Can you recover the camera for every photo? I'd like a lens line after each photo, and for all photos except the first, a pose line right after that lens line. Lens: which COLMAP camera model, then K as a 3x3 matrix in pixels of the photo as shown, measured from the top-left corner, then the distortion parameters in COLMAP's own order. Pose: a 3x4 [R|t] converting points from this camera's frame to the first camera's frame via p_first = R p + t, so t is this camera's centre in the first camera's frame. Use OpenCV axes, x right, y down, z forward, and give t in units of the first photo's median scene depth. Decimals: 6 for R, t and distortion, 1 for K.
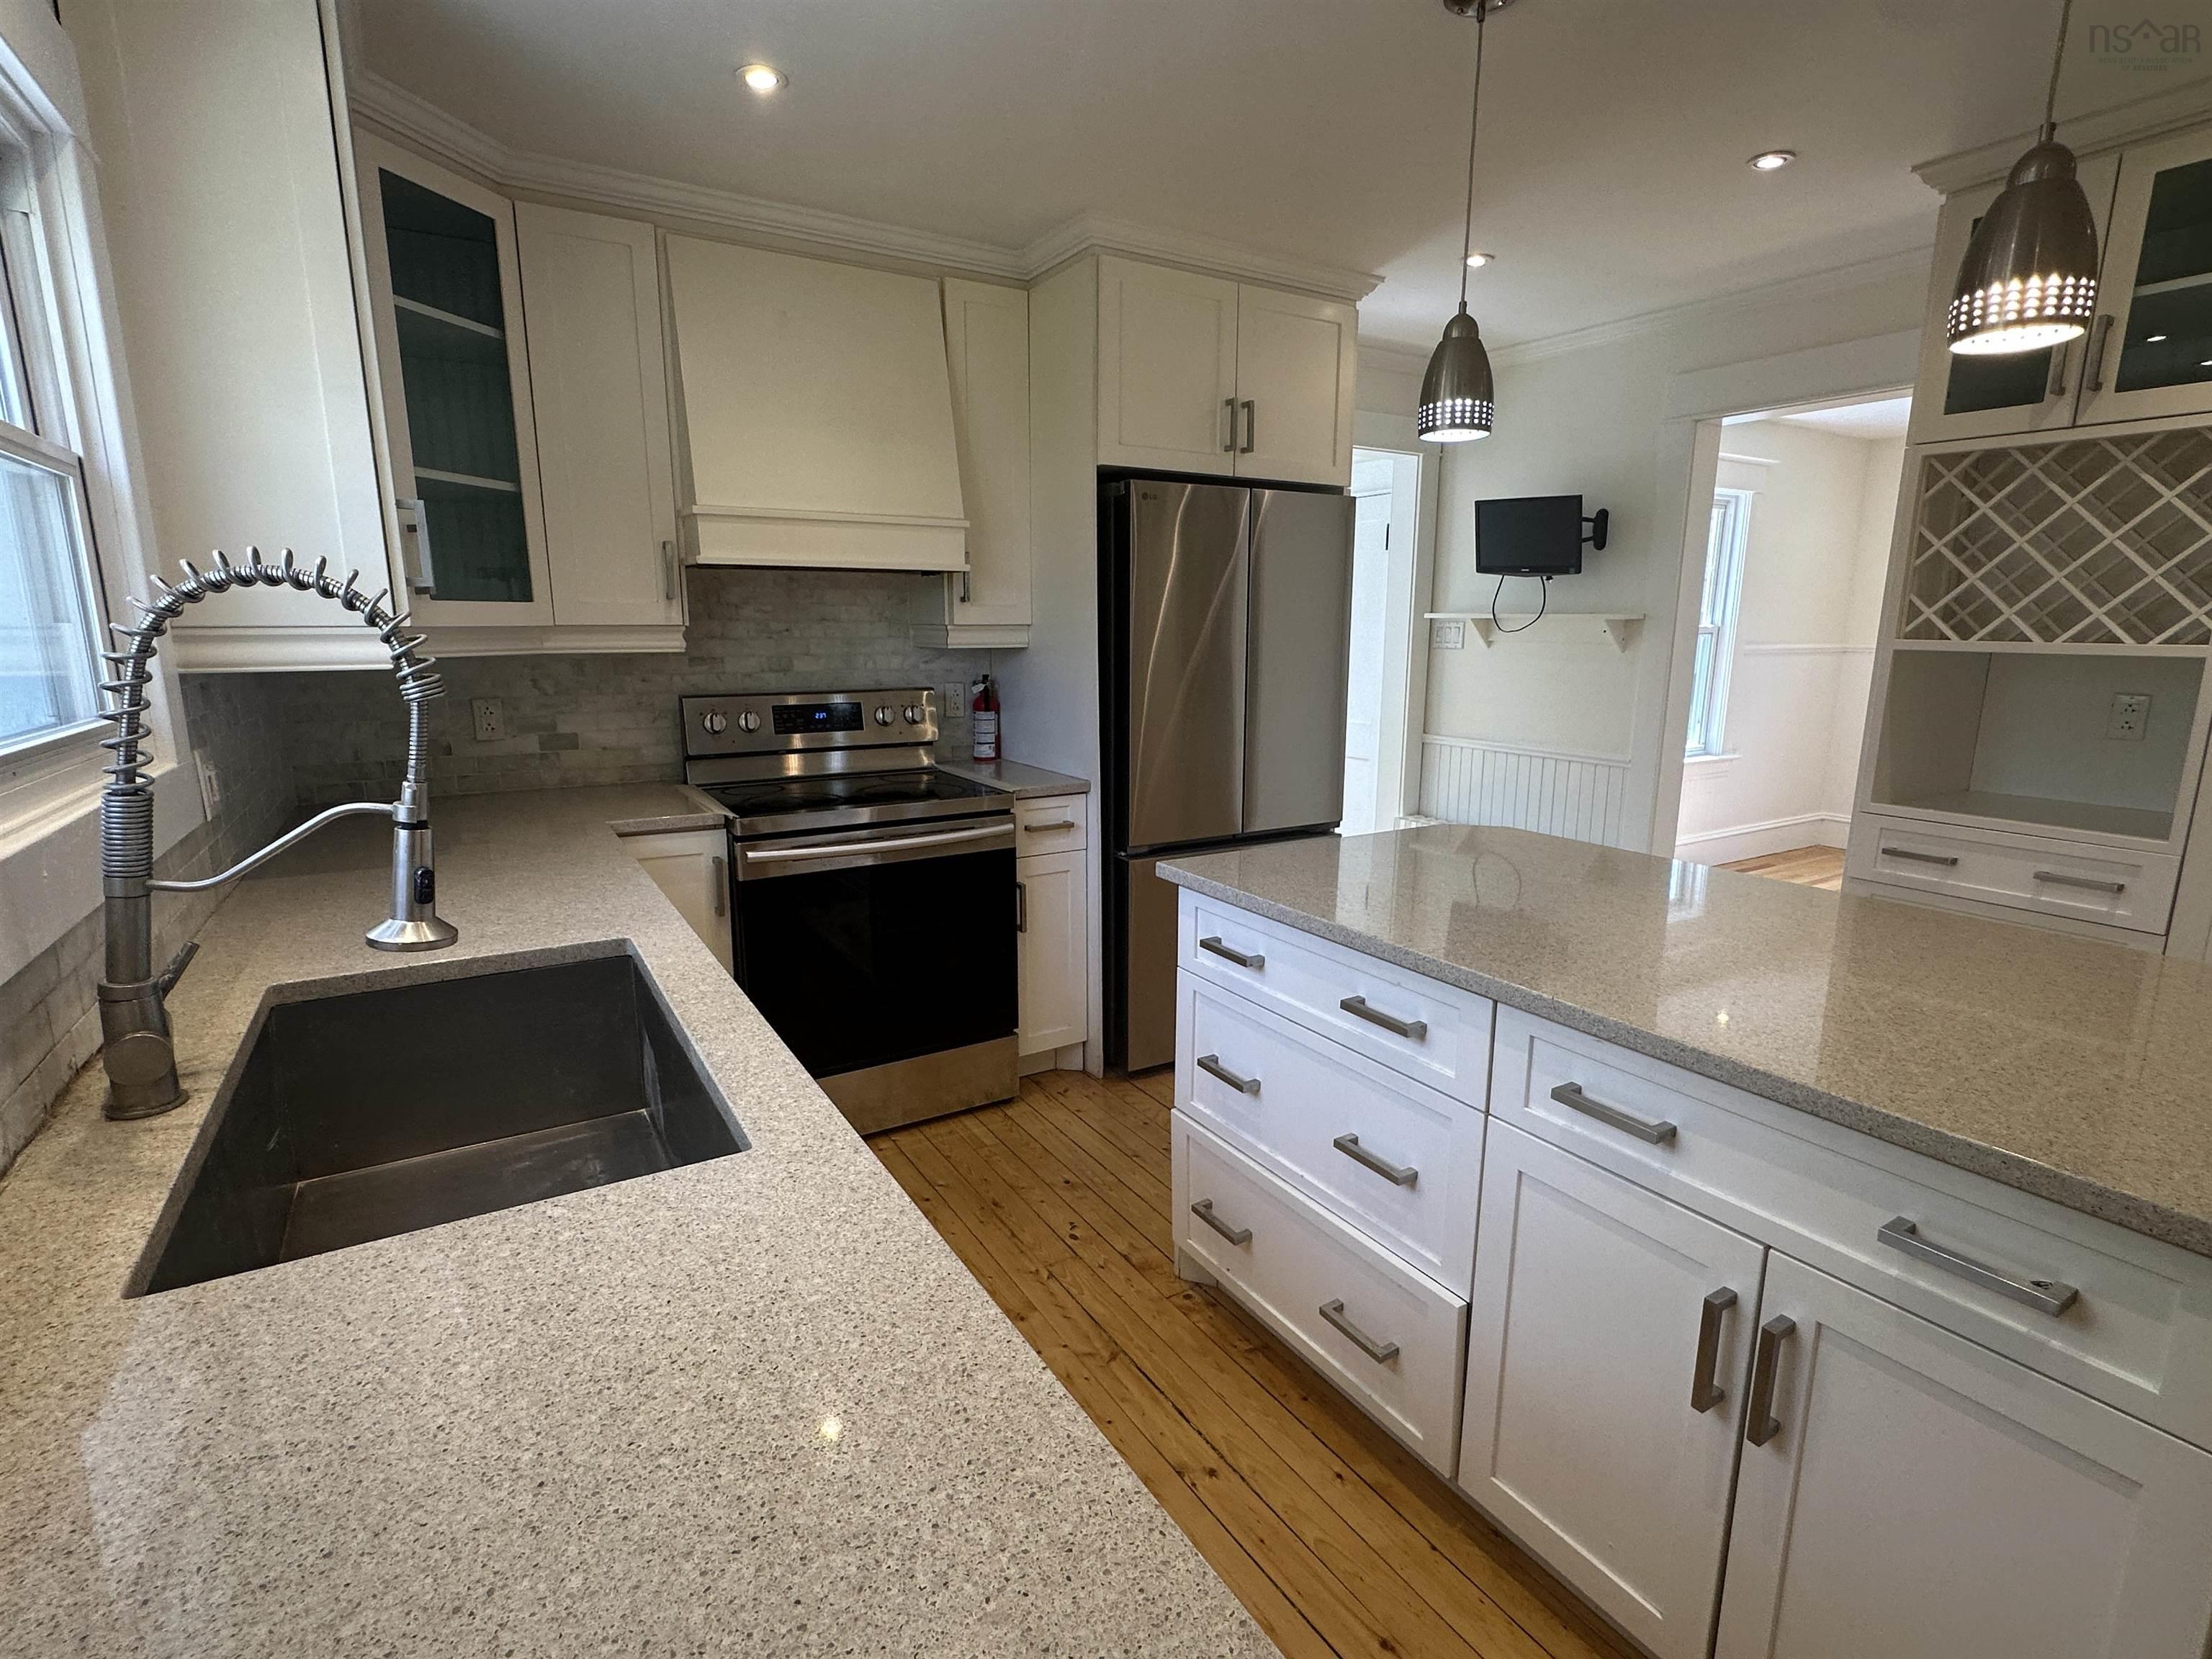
lens RADIAL K [[1072.9, 0, 1104.0], [0, 1072.9, 832.3], [0, 0, 1]] dist [-0.002313, -0.000533]
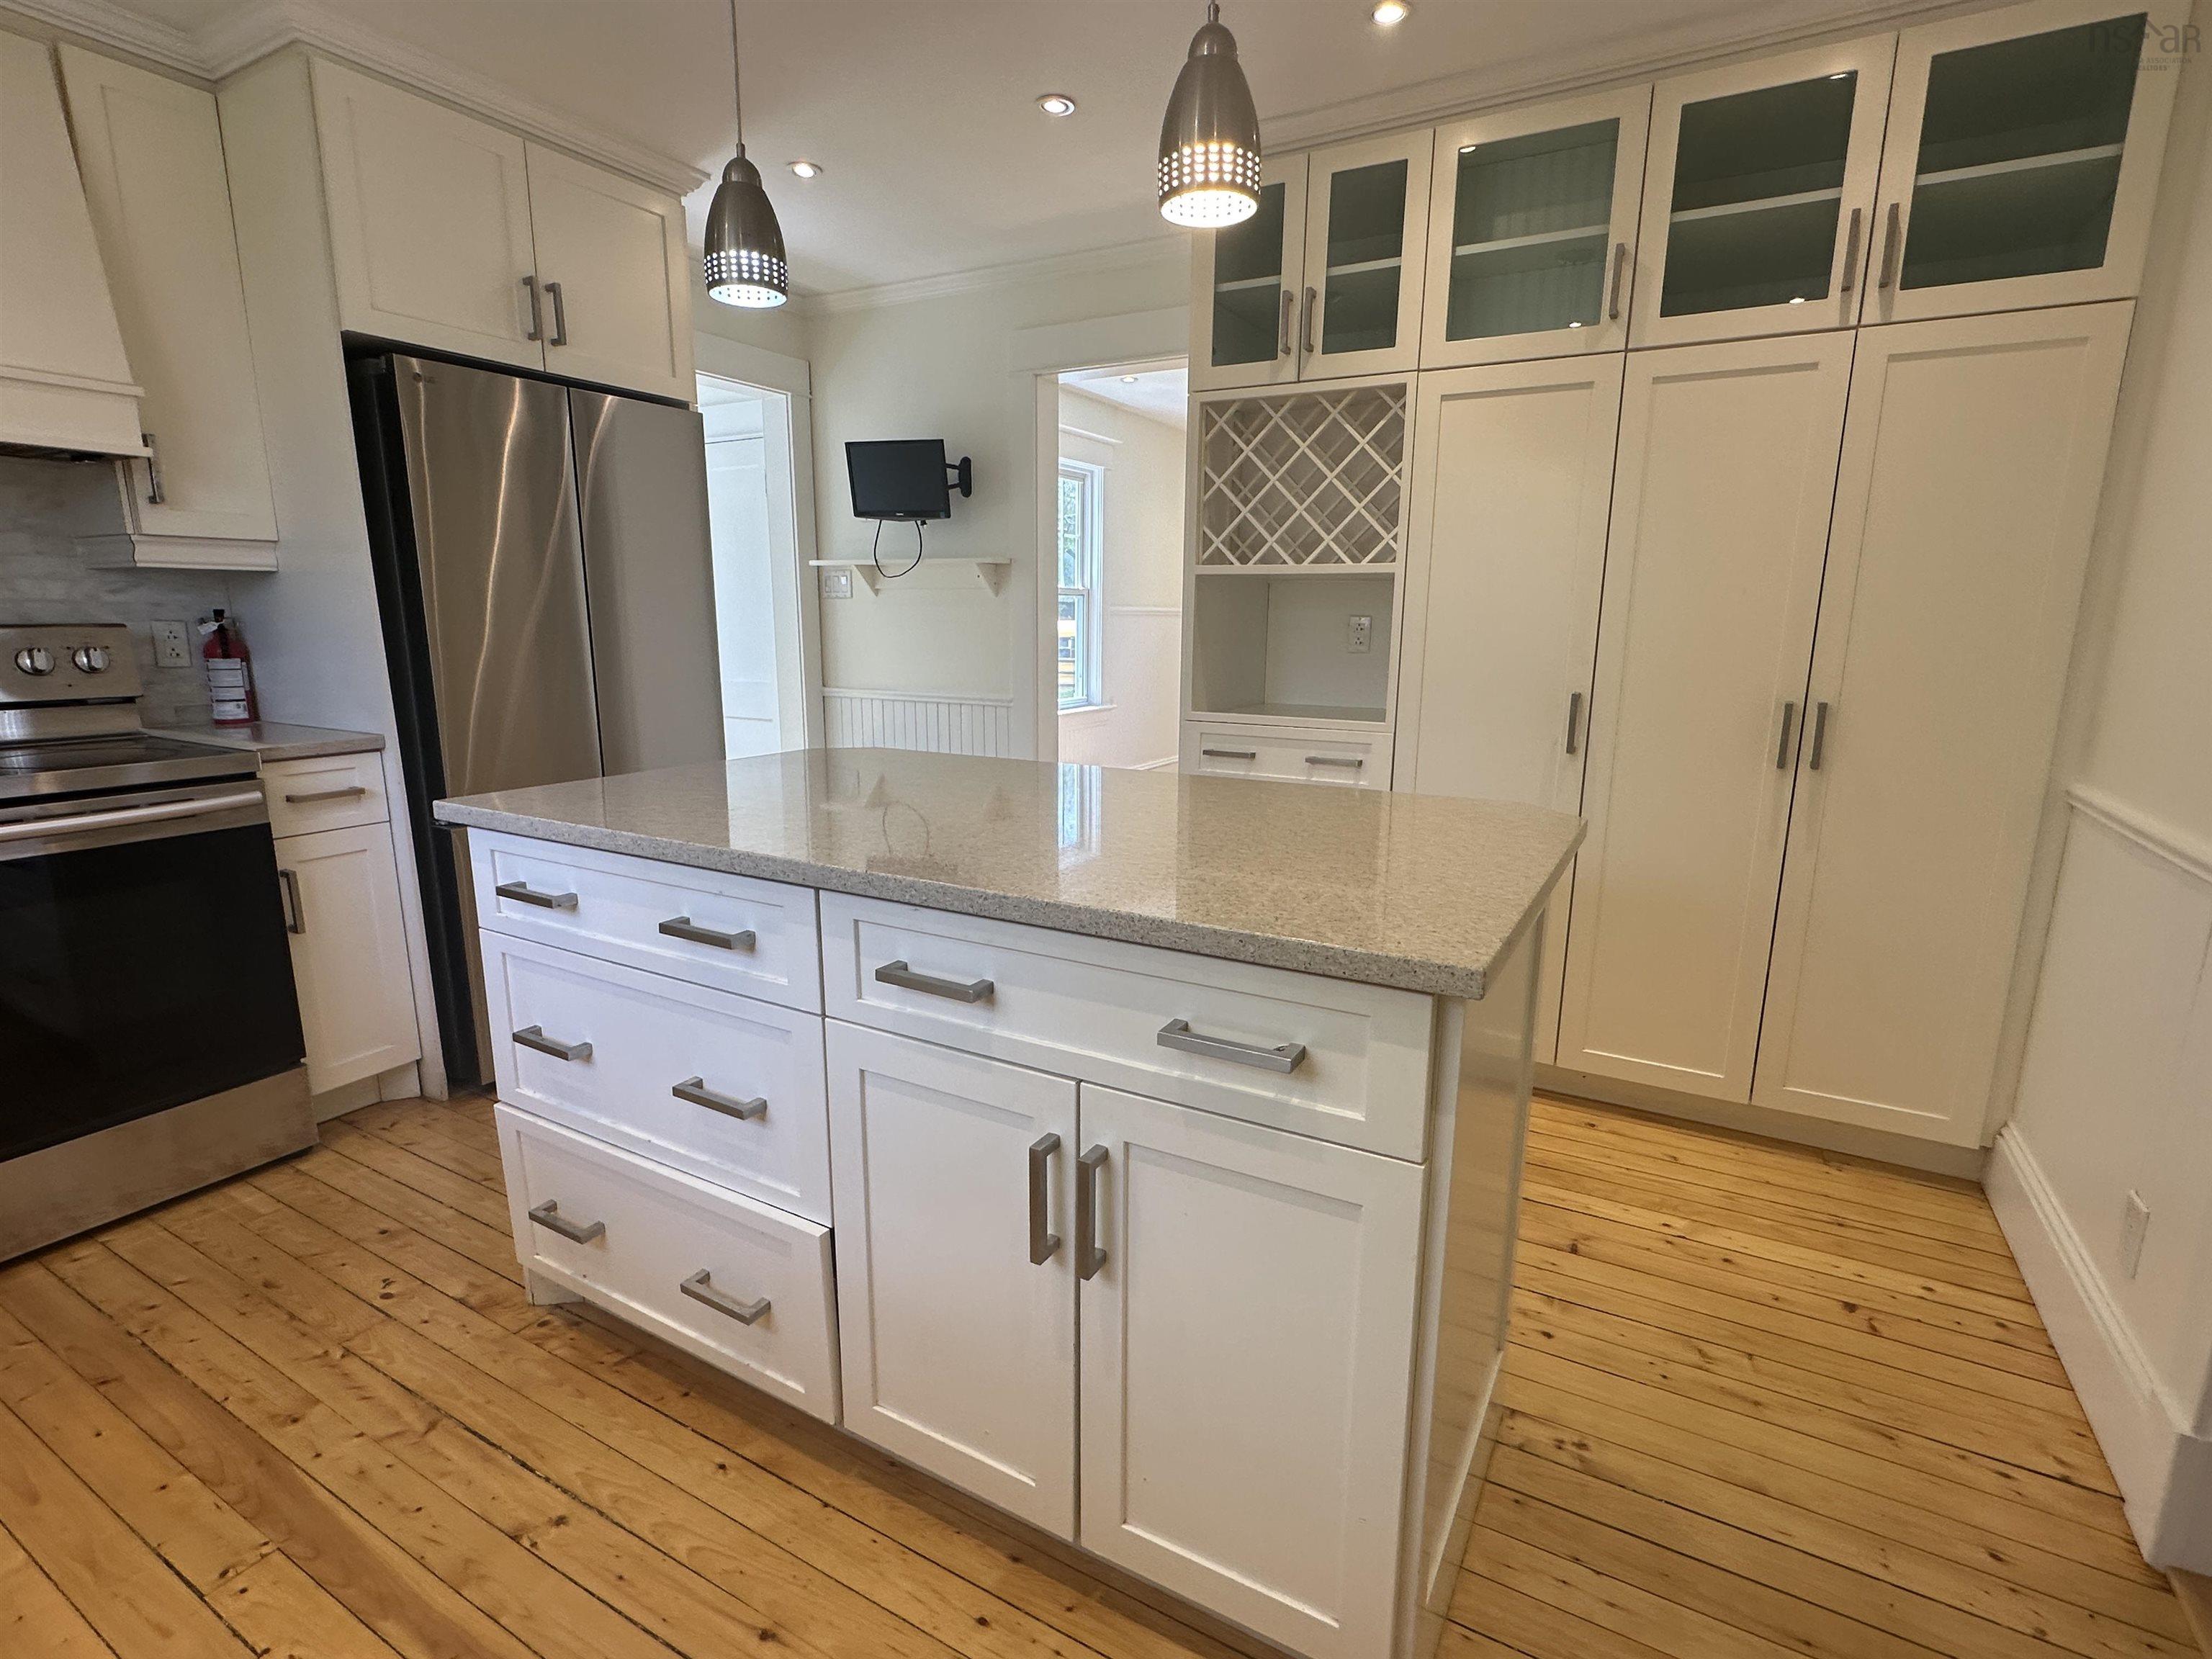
lens RADIAL K [[1072.9, 0, 1106.2], [0, 1072.9, 831.2], [0, 0, 1]] dist [-0.002313, -0.000533]
pose [[0.873566, -0.093201, 0.477699, 0.094430], [0.089452, 0.995519, 0.030648, 0.064267], [-0.478415, 0.015958, 0.877989, 0.054744]]
